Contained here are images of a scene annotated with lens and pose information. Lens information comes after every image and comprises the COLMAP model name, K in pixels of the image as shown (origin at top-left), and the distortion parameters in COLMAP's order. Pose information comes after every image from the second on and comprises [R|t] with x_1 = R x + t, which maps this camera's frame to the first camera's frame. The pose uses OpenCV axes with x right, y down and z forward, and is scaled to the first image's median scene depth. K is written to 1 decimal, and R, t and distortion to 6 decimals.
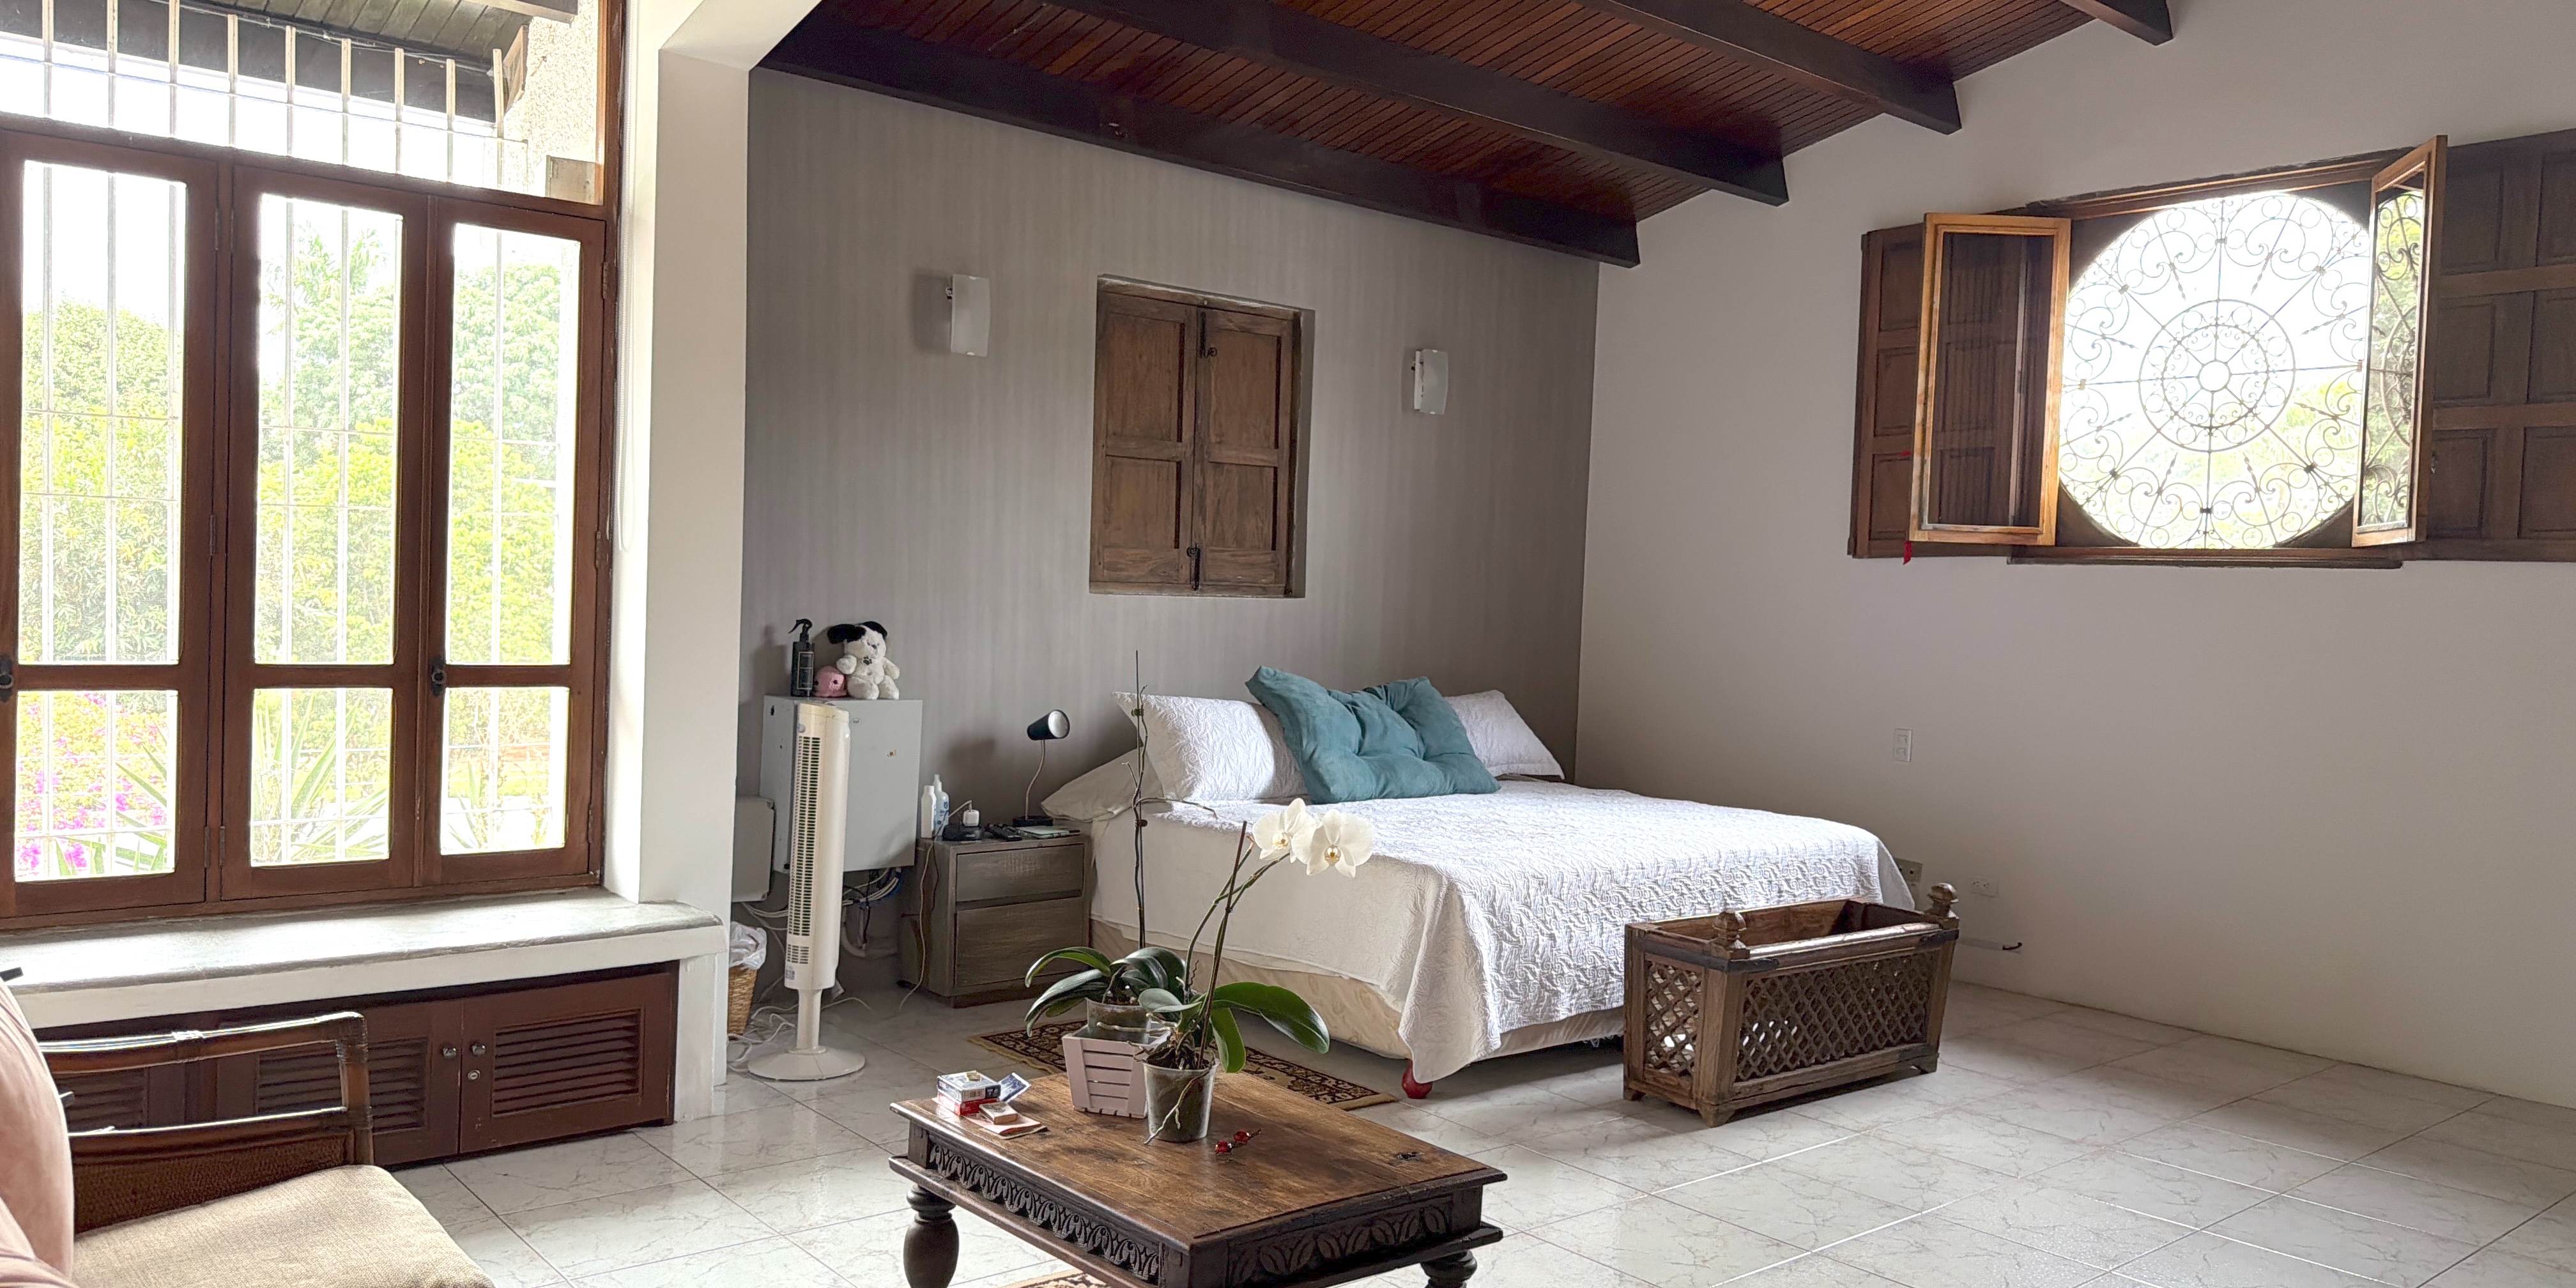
lens RADIAL K [[1786.6, 0, 1310.1], [0, 1786.6, 660.0], [0, 0, 1]] dist [0.106321, -0.238297]
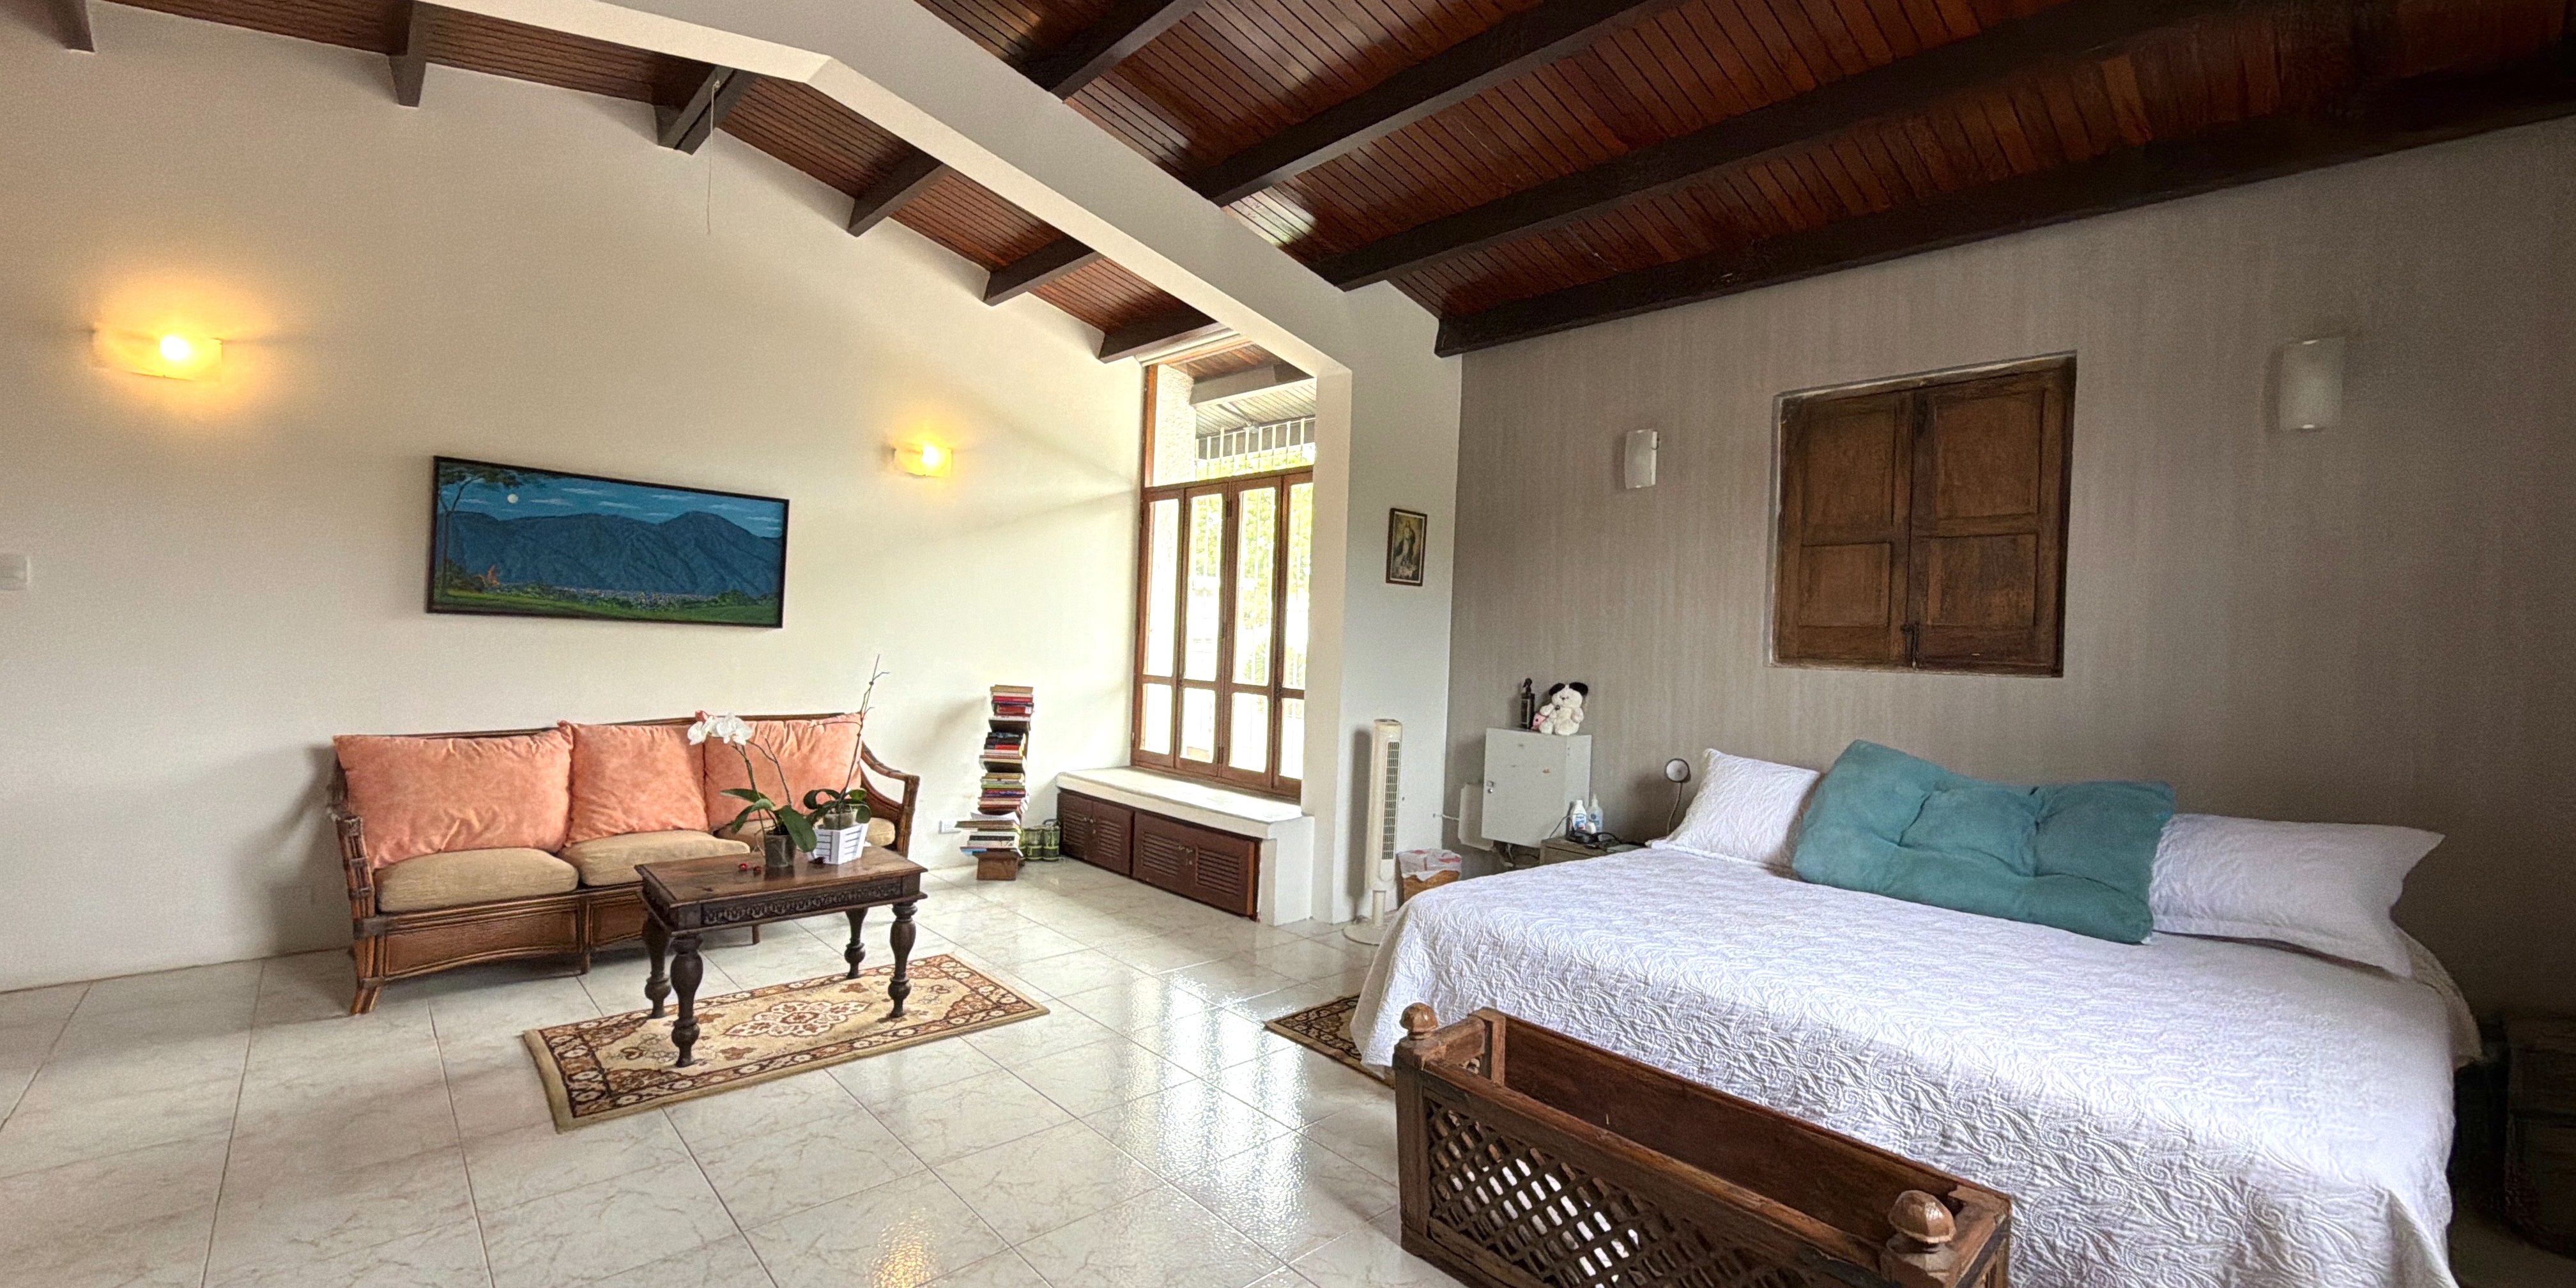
lens RADIAL K [[1025.4, 0, 1288.0], [0, 1025.4, 644.0], [0, 0, 1]] dist [0.007252, -0.017204]
pose [[0.041276, -0.027304, -0.998775, 0.524376], [-0.076554, 0.996602, -0.030408, -0.007405], [0.996211, 0.077715, 0.039046, 0.657351]]
